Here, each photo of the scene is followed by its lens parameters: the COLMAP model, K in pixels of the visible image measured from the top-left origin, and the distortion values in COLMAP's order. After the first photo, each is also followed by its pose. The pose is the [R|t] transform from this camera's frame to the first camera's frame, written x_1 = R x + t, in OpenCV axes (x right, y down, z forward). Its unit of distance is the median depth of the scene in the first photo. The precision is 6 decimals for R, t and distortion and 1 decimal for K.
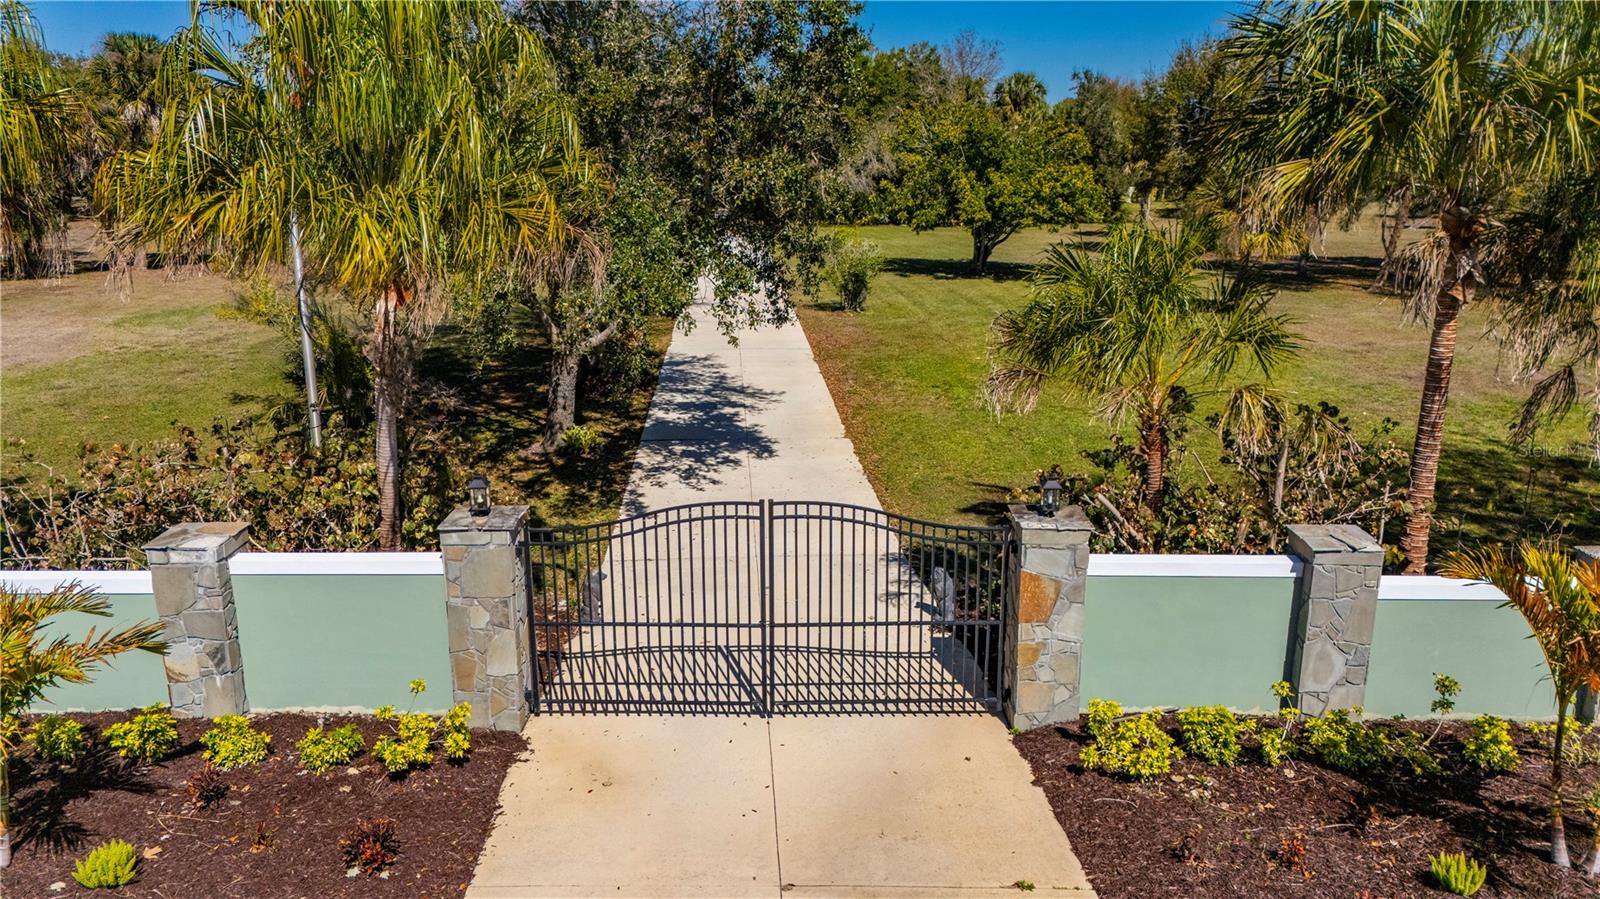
lens RADIAL K [[1119.6, 0, 803.5], [0, 1119.6, 454.8], [0, 0, 1]] dist [0.006794, -0.000872]
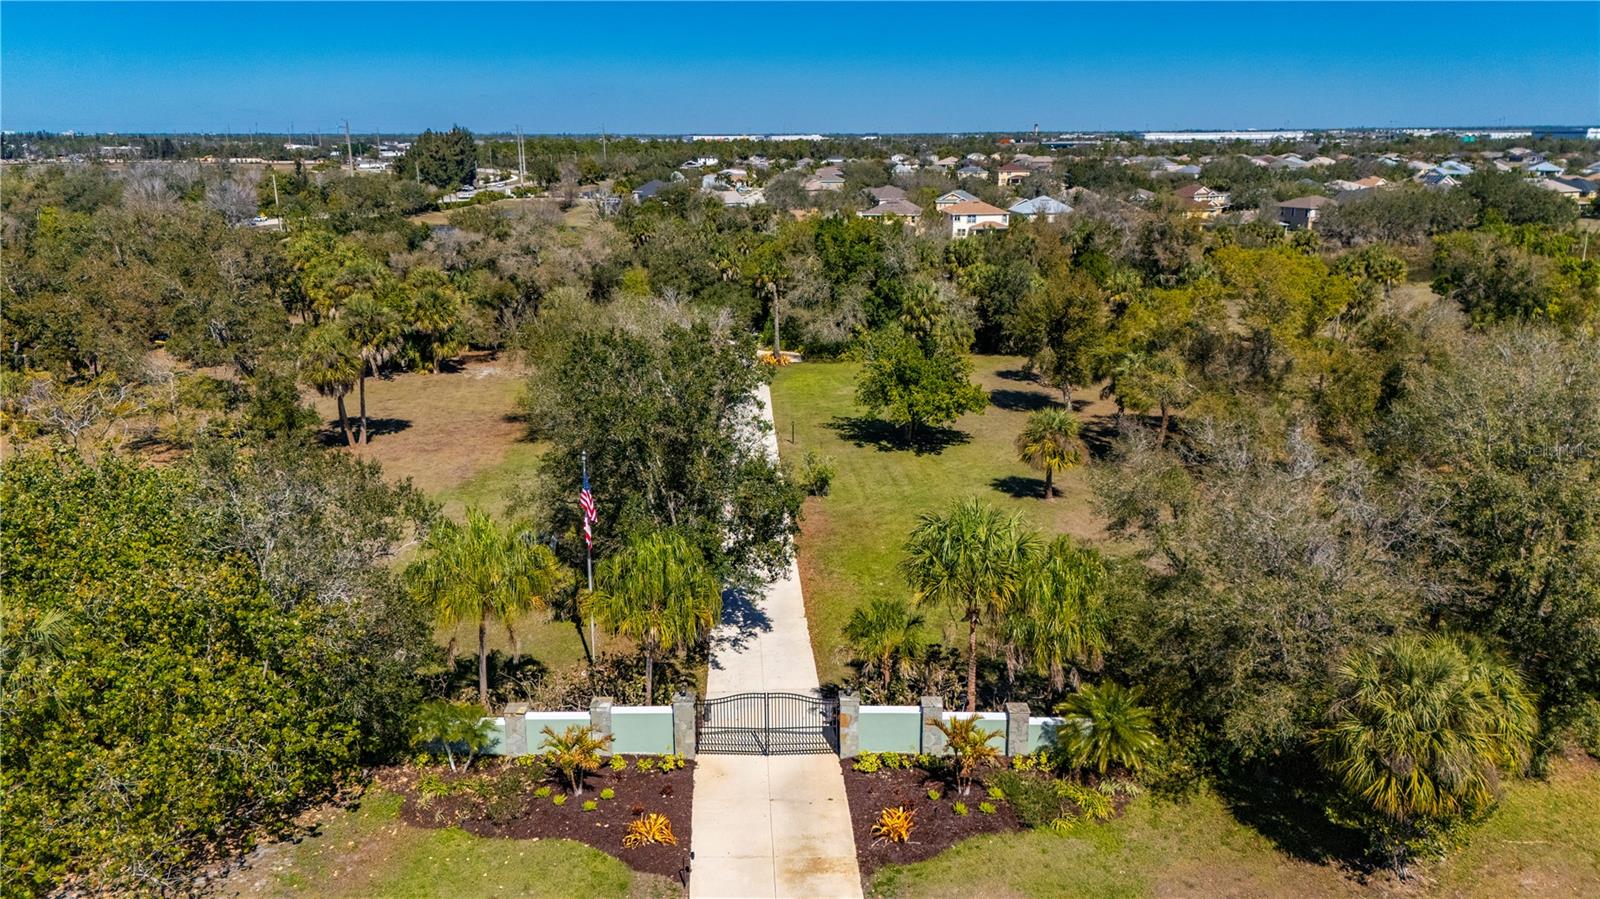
lens RADIAL K [[1119.6, 0, 796.6], [0, 1119.6, 444.2], [0, 0, 1]] dist [0.006794, -0.000872]
pose [[0.999885, -0.006870, -0.013492, 0.109767], [0.006762, 0.999945, -0.008046, -0.683190], [0.013547, 0.007954, 0.999877, -2.414118]]
